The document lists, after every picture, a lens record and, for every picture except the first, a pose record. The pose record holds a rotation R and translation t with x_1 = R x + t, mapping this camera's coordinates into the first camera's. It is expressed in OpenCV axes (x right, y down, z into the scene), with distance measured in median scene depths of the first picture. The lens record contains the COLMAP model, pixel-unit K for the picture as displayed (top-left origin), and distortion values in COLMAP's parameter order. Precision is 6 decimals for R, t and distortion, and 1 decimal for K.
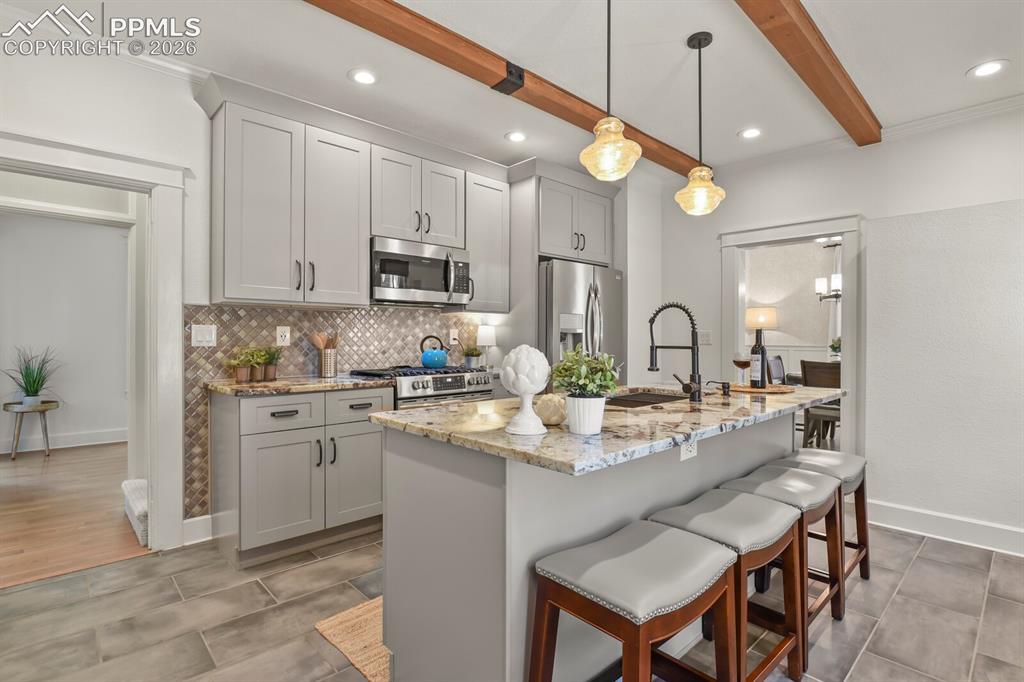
lens RADIAL K [[501.7, 0, 510.2], [0, 501.7, 341.0], [0, 0, 1]] dist [-0.007612, -0.000940]
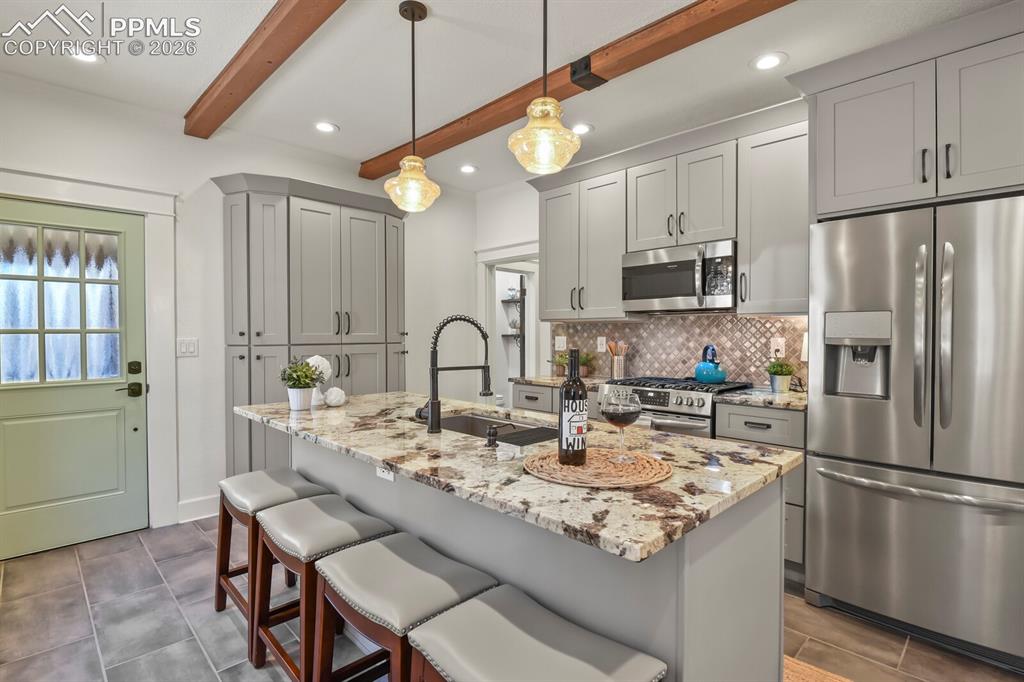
lens RADIAL K [[501.7, 0, 519.4], [0, 501.7, 338.3], [0, 0, 1]] dist [-0.007612, -0.000940]
pose [[0.025885, 0.004084, -0.999657, 0.796018], [-0.008242, 0.999959, 0.003872, -0.027569], [0.999631, 0.008139, 0.025918, 0.731773]]
